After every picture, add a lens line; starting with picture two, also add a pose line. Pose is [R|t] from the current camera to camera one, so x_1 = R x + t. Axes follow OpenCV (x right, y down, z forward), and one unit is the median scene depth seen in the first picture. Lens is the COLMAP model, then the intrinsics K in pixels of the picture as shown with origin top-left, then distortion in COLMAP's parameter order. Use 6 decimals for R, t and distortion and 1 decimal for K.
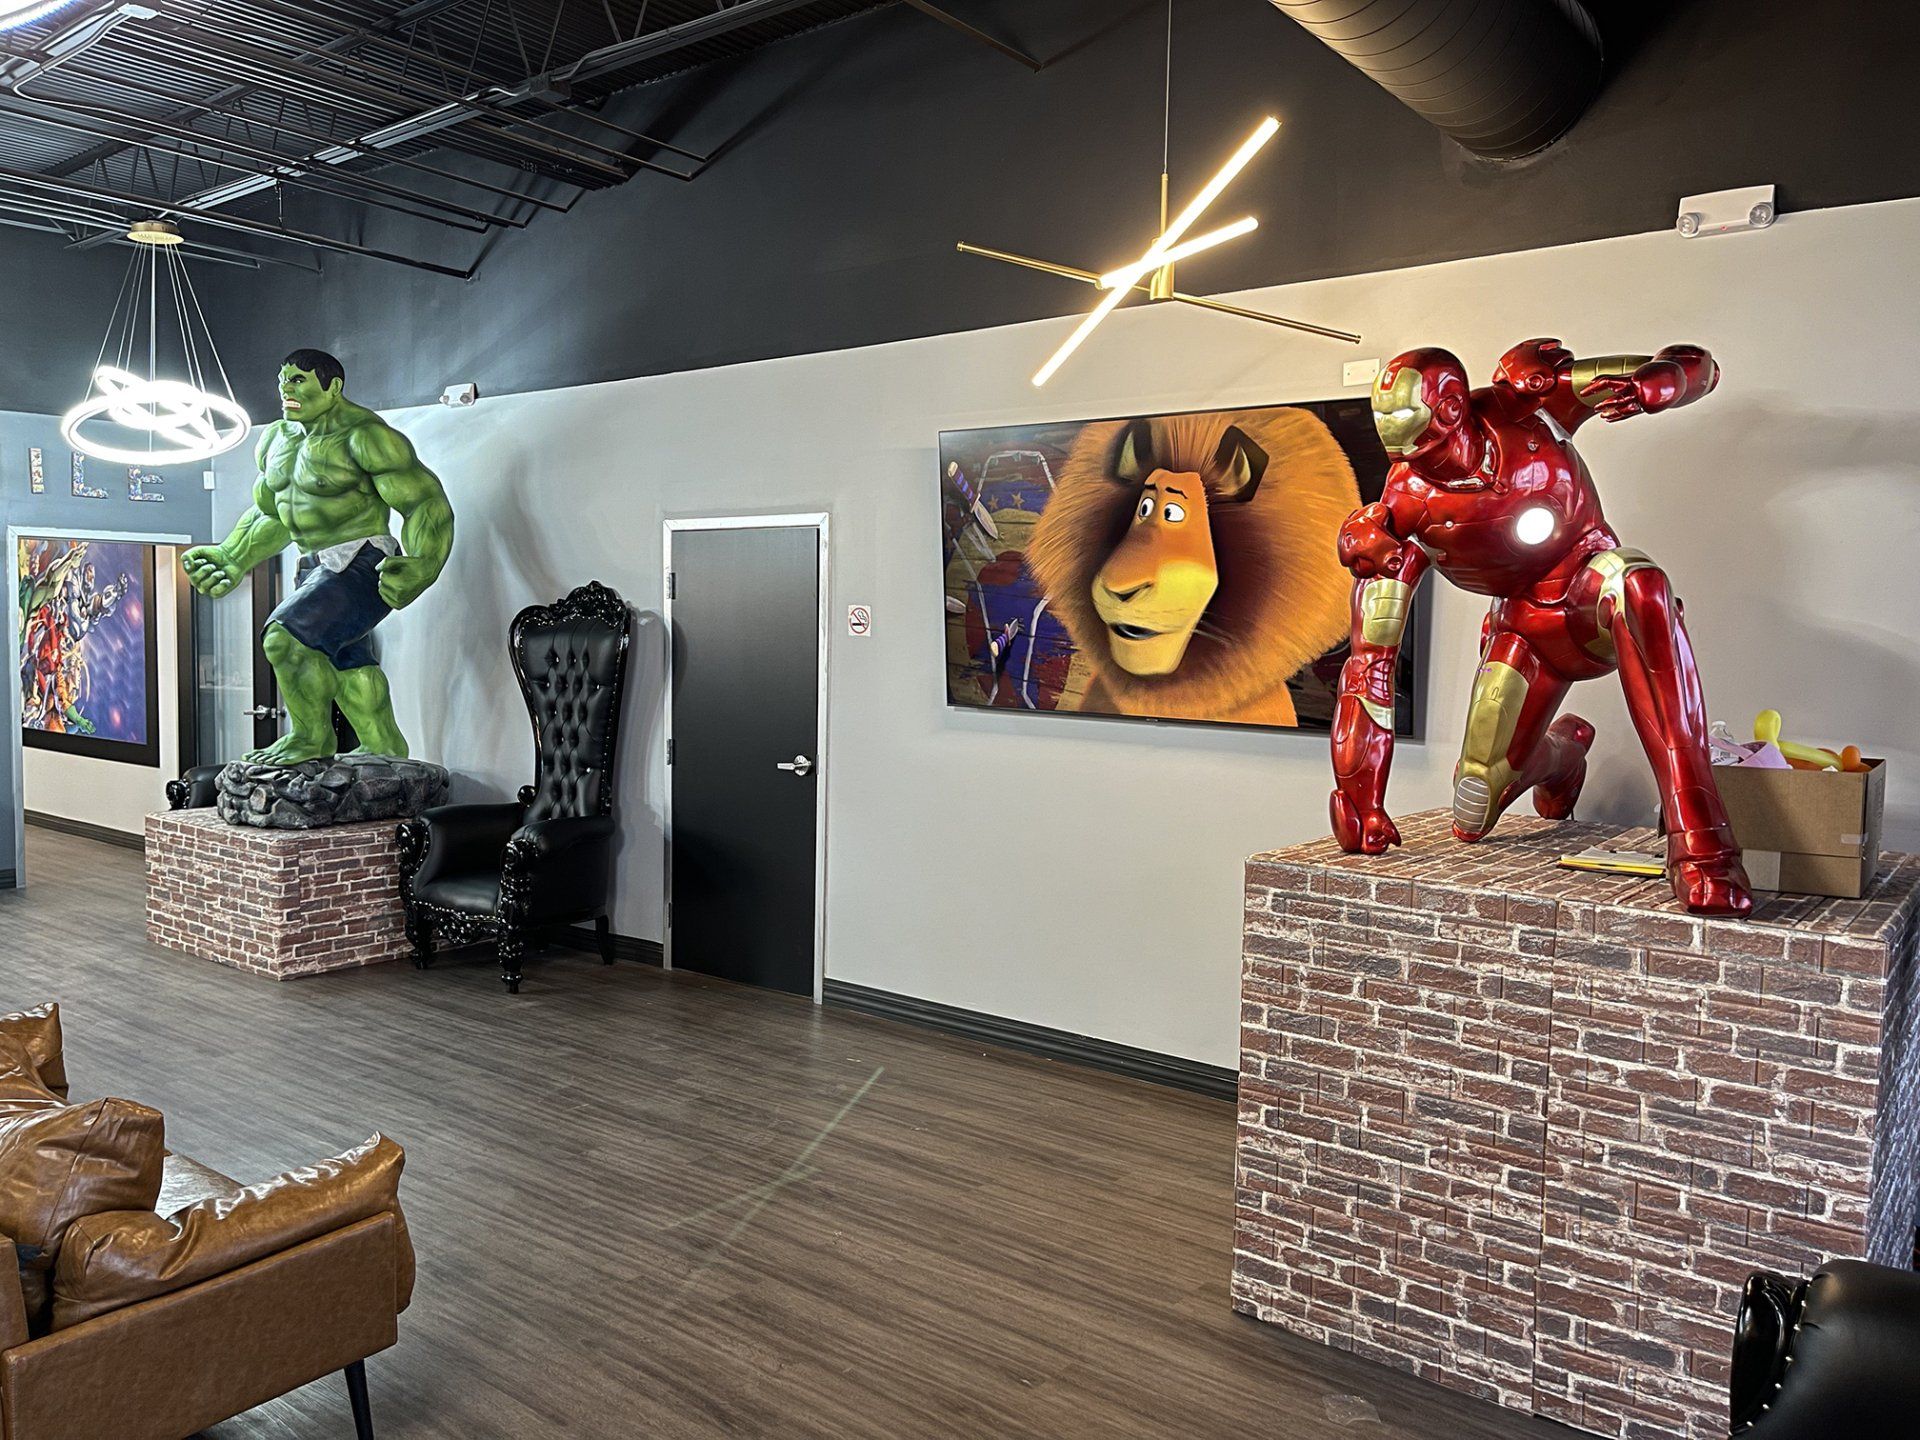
lens RADIAL K [[1443.9, 0, 961.2], [0, 1443.9, 714.1], [0, 0, 1]] dist [0.073087, -0.094609]
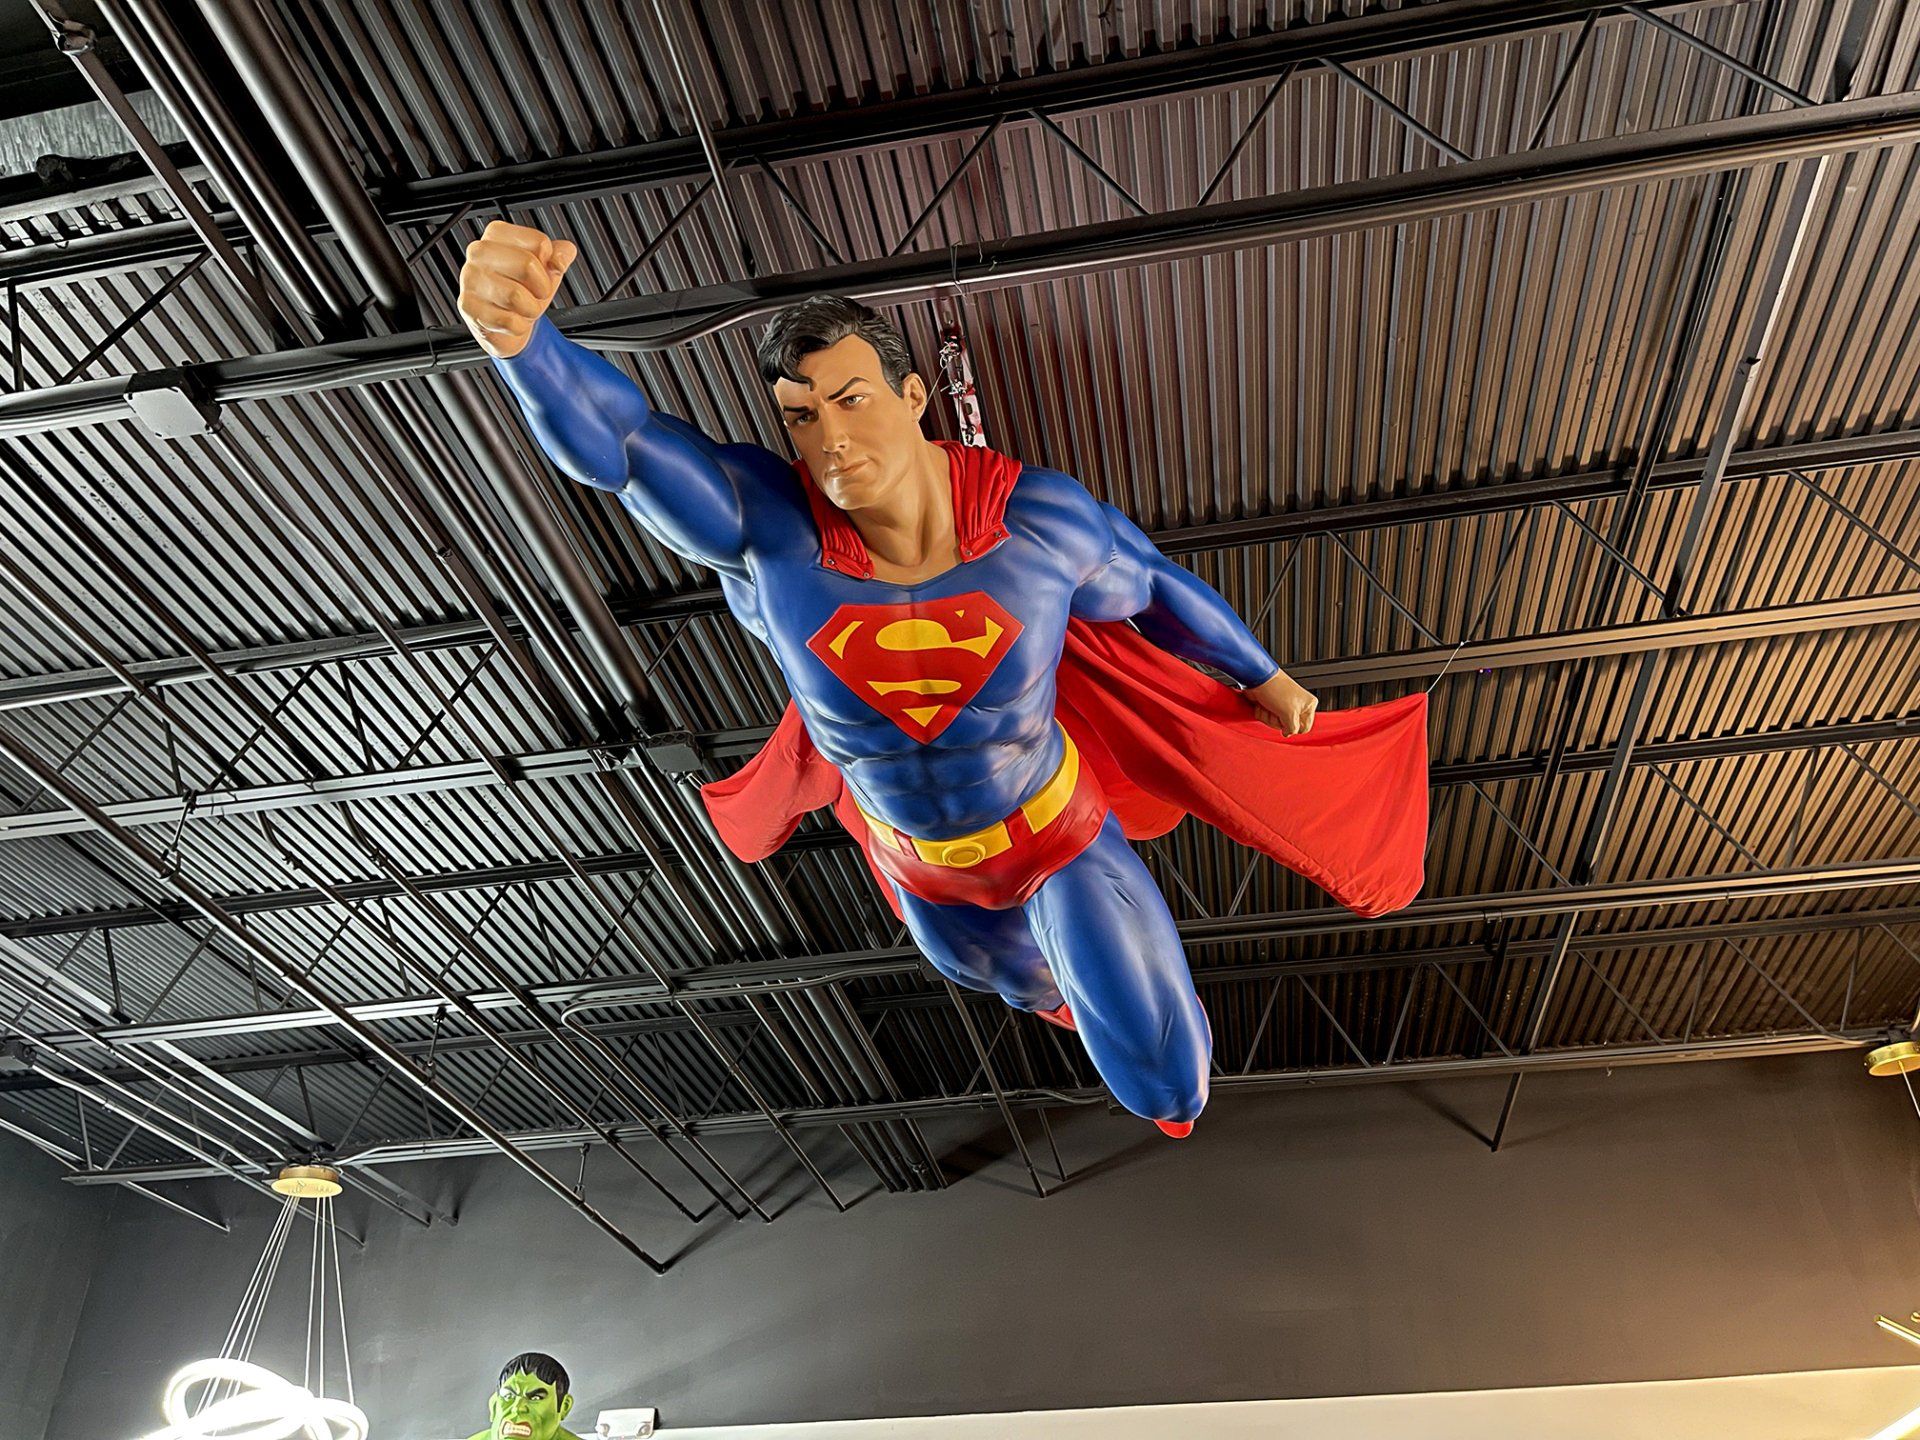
lens RADIAL K [[1443.9, 0, 958.2], [0, 1443.9, 727.3], [0, 0, 1]] dist [0.073087, -0.094609]
pose [[0.884427, 0.246389, 0.396335, -0.723970], [0.054963, 0.788362, -0.612752, -0.026560], [-0.463431, 0.563718, 0.683706, 0.202187]]
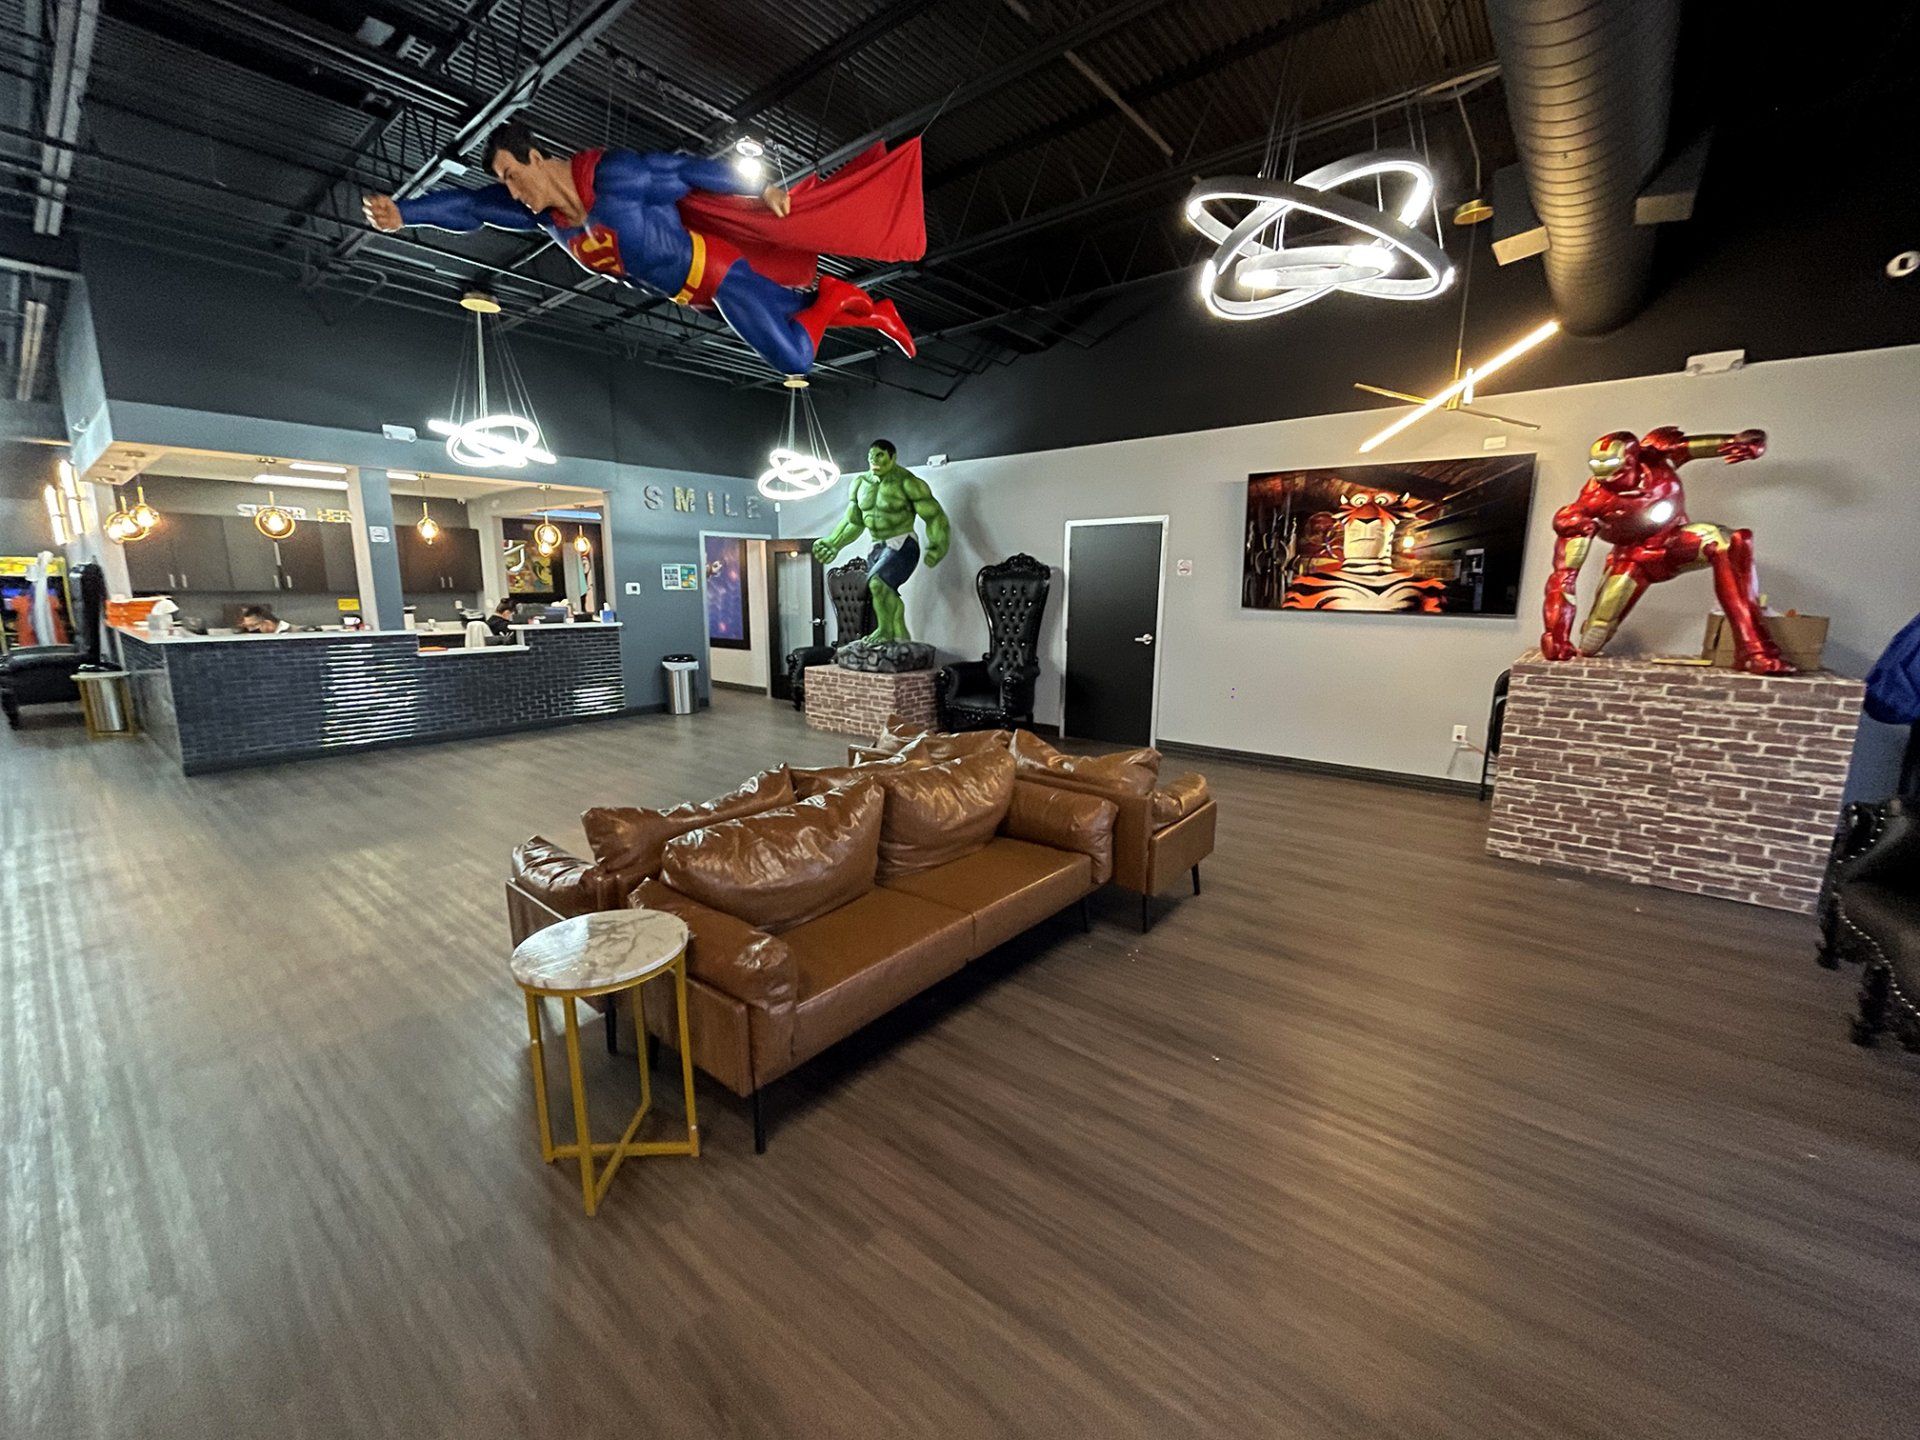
lens RADIAL K [[771.3, 0, 960.3], [0, 771.3, 722.0], [0, 0, 1]] dist [0.000835, 0.000358]
pose [[0.999690, -0.007716, -0.023656, -0.355347], [0.010363, 0.993439, 0.113894, 0.024886], [0.022622, -0.114104, 0.993211, -0.132851]]
